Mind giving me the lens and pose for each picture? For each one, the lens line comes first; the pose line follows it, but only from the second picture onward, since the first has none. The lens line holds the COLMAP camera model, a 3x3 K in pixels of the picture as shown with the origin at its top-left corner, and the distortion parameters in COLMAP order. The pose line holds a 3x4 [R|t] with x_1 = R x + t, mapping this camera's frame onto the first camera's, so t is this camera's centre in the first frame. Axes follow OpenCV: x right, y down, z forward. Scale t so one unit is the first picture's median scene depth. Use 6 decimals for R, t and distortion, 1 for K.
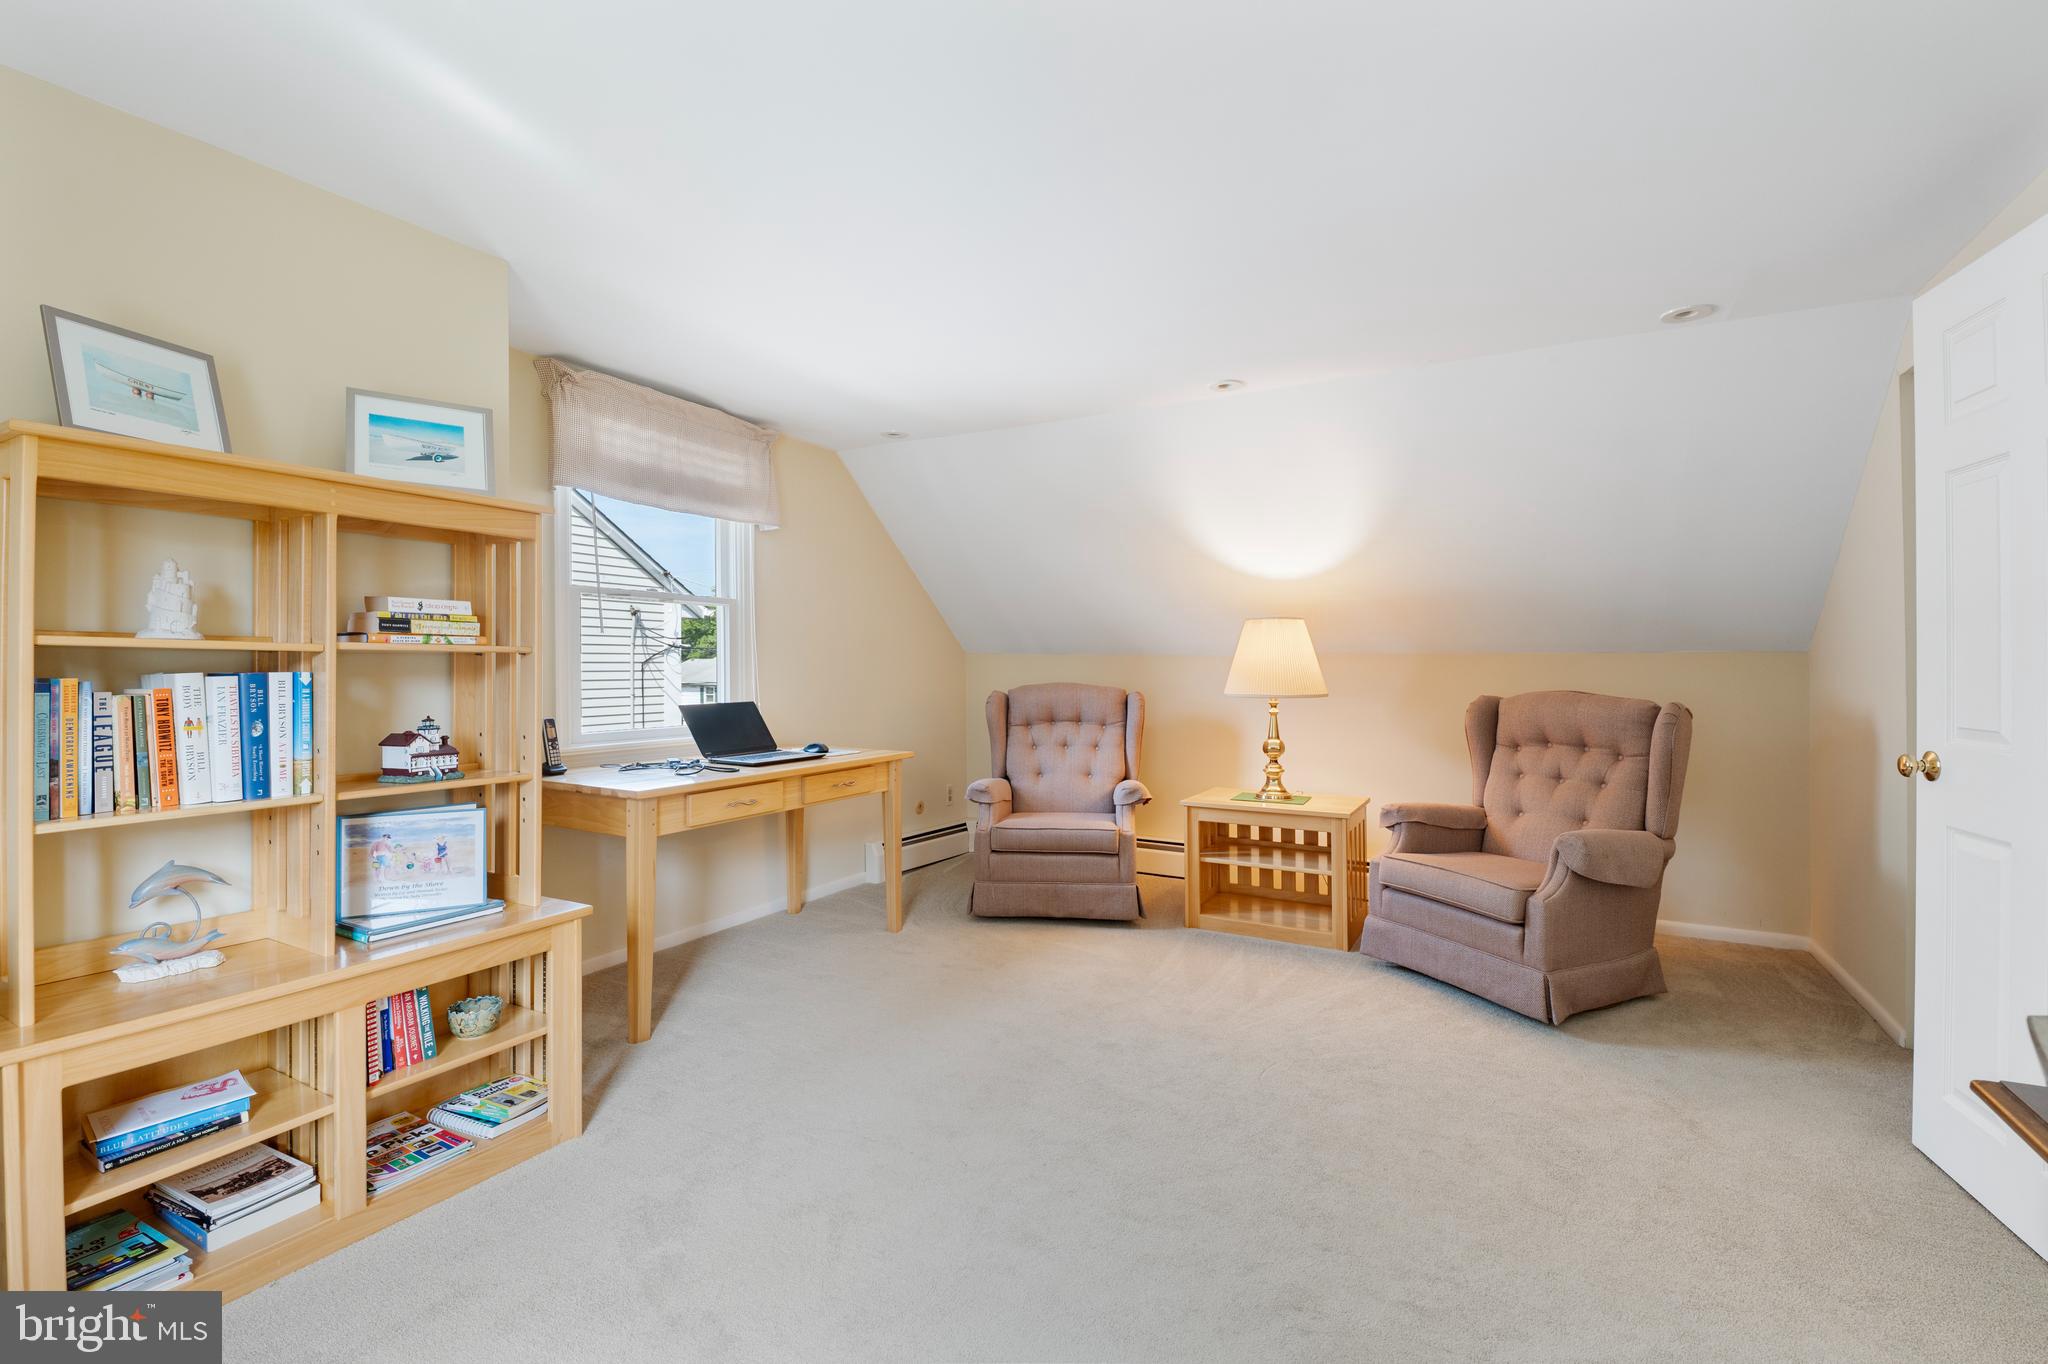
lens RADIAL K [[917.1, 0, 1022.9], [0, 917.1, 675.9], [0, 0, 1]] dist [0.018586, -0.027259]
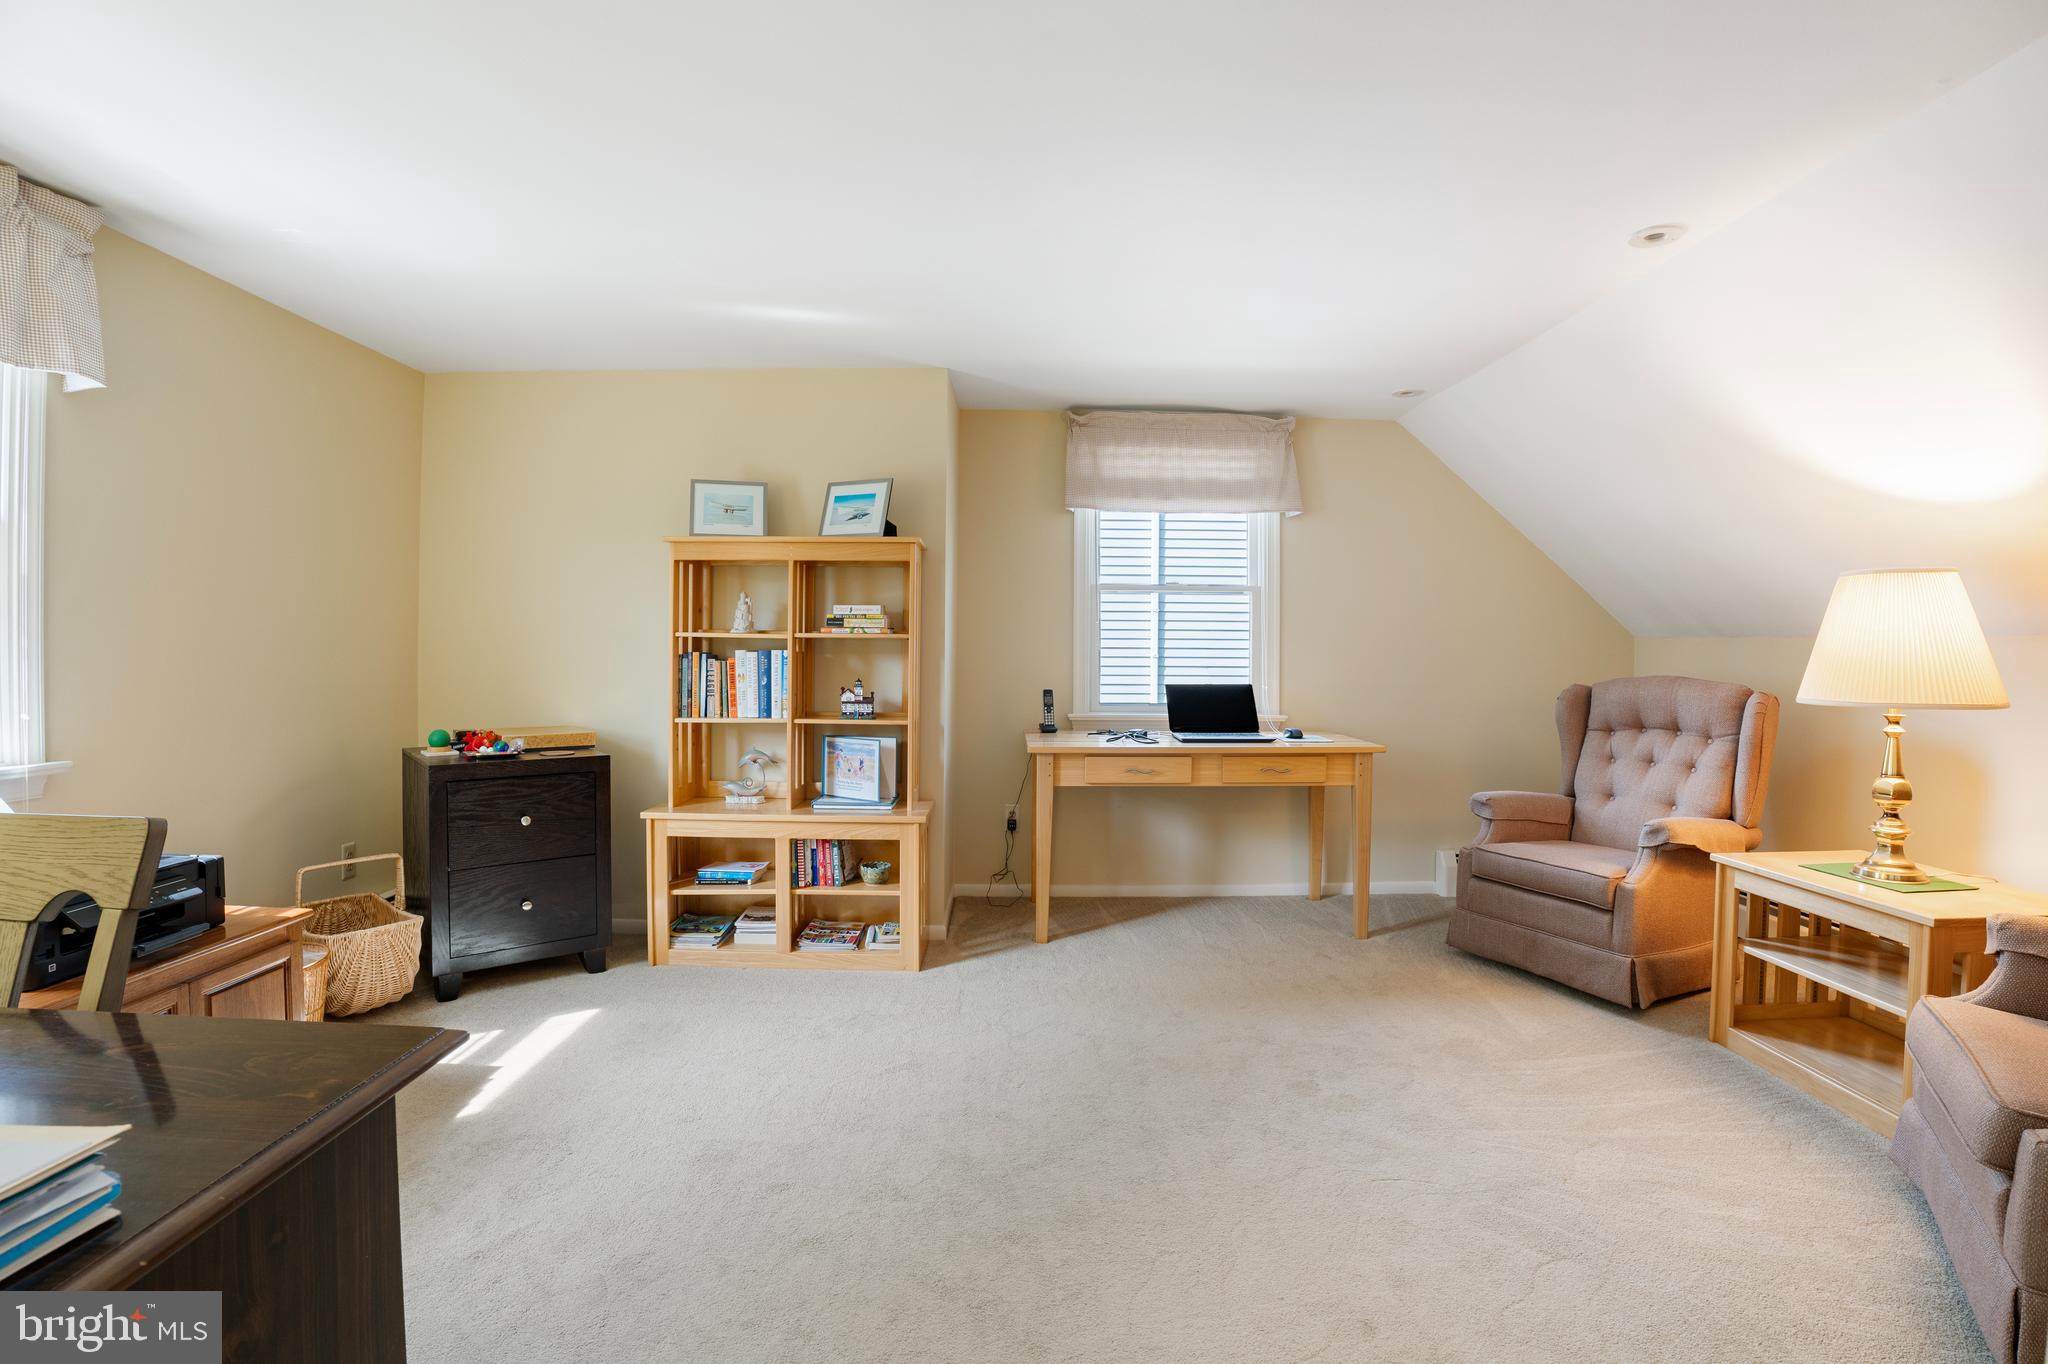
lens RADIAL K [[979.6, 0, 1024.0], [0, 979.6, 682.0], [0, 0, 1]] dist [-0.139179, 0.071942]
pose [[0.473288, 0.027392, -0.880482, 0.655954], [-0.015001, 0.999622, 0.023035, 0.004287], [0.880780, 0.002306, 0.473520, 0.301300]]
